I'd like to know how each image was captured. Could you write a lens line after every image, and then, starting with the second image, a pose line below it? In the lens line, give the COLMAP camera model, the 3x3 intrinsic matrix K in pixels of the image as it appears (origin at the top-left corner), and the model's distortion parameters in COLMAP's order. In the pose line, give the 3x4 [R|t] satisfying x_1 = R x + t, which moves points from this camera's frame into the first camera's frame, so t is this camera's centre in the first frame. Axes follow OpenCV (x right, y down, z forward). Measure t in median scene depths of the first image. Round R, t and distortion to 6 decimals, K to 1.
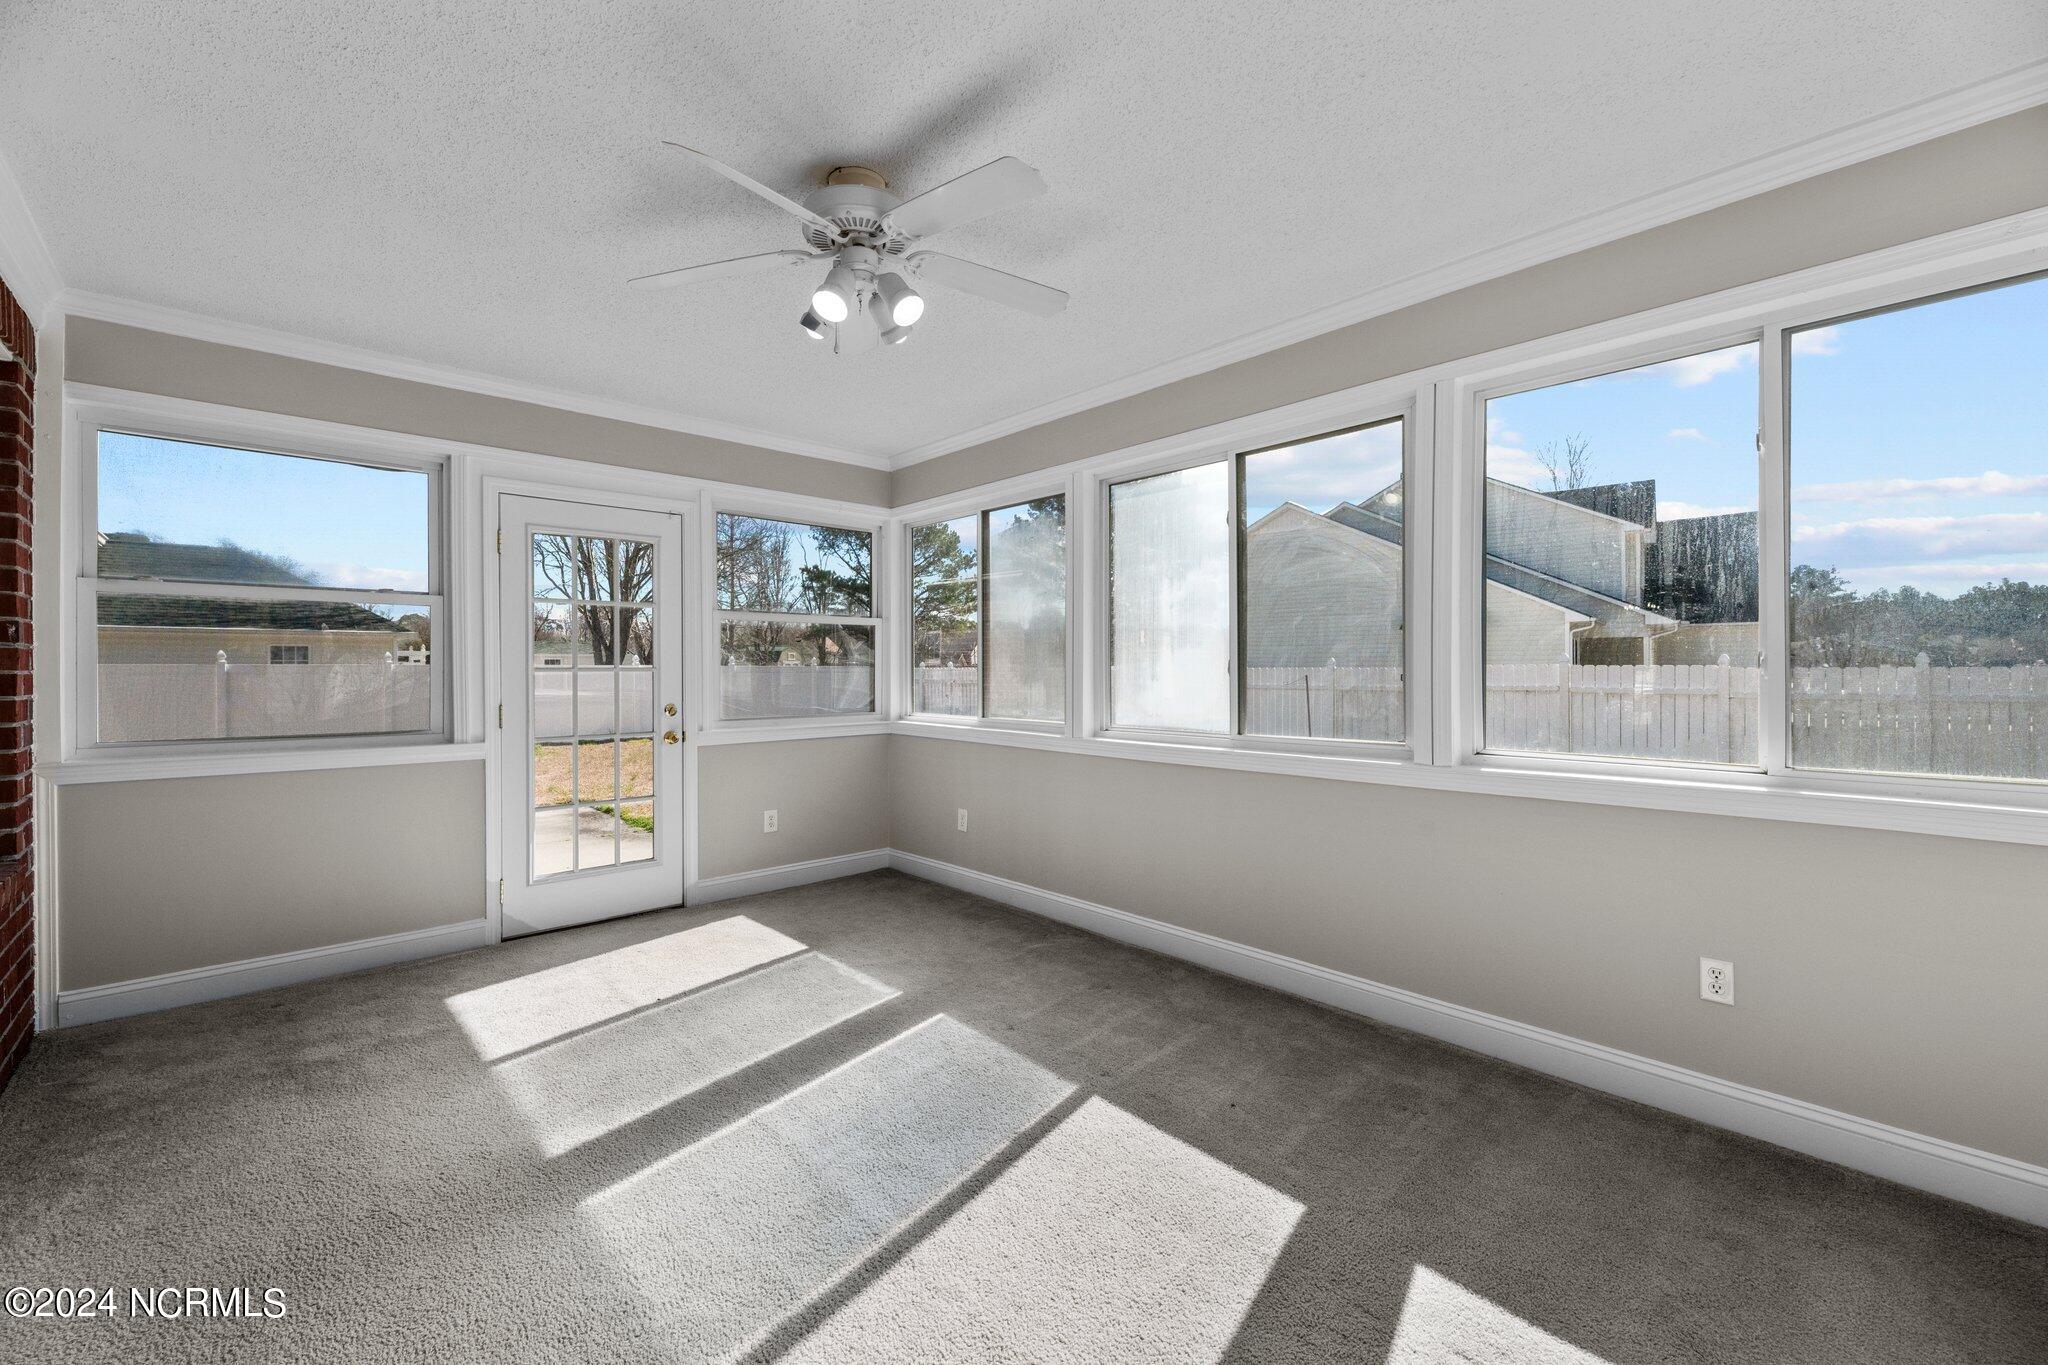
lens RADIAL K [[813.5, 0, 1020.4], [0, 813.5, 691.7], [0, 0, 1]] dist [-0.000872, -0.000042]
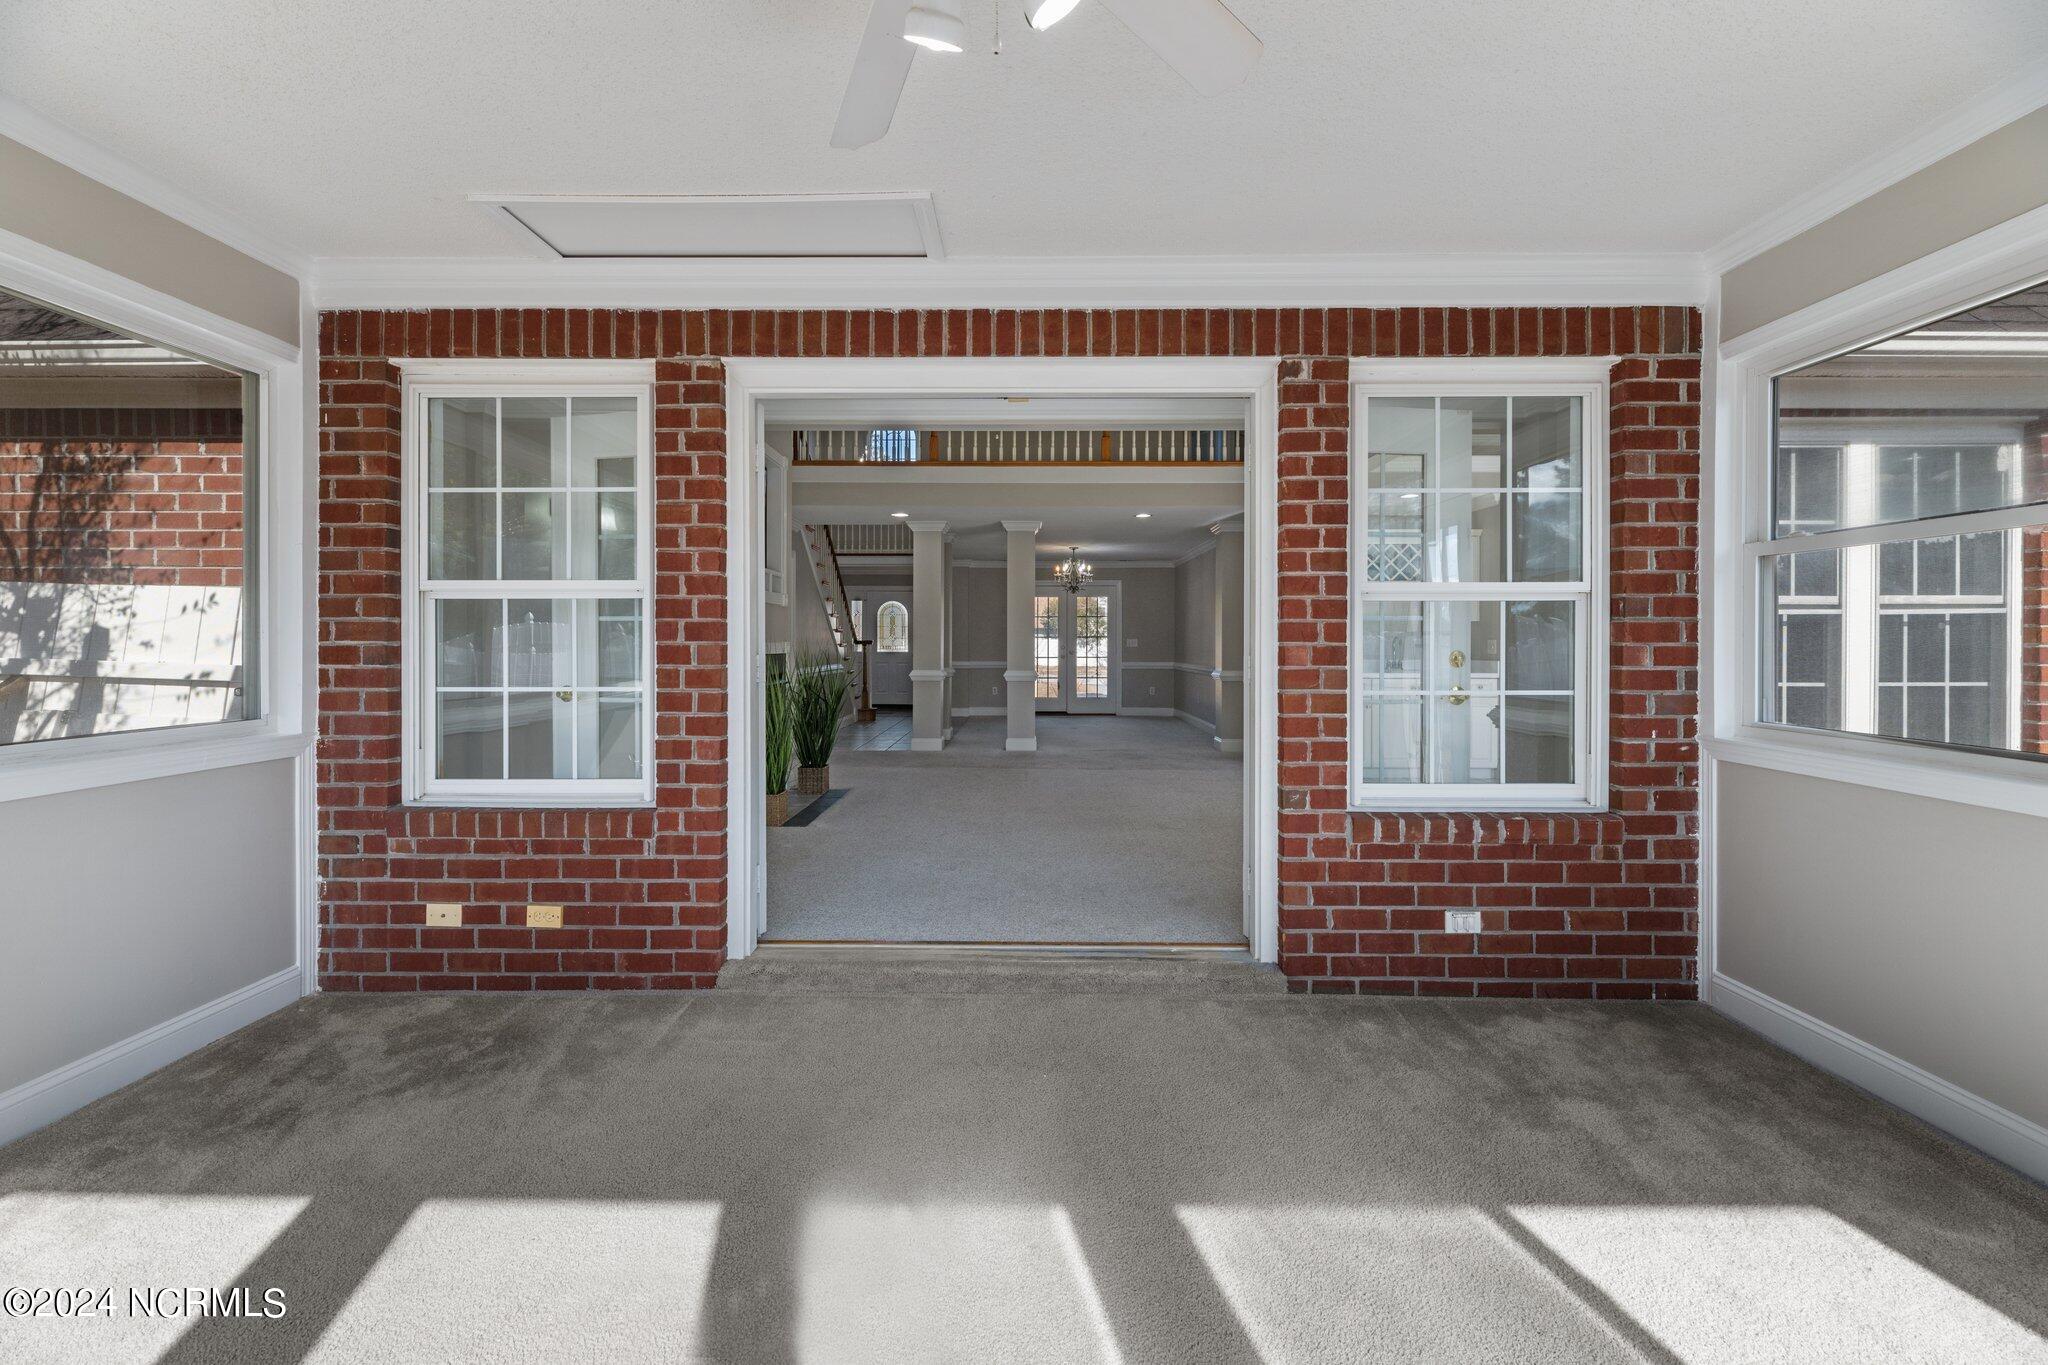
lens RADIAL K [[833.3, 0, 1020.3], [0, 833.3, 648.6], [0, 0, 1]] dist [0.007952, -0.001493]
pose [[-0.721320, -0.002967, -0.692596, 0.122890], [-0.004000, 0.999992, -0.000117, -0.015971], [0.692590, 0.002686, -0.721326, 1.147532]]
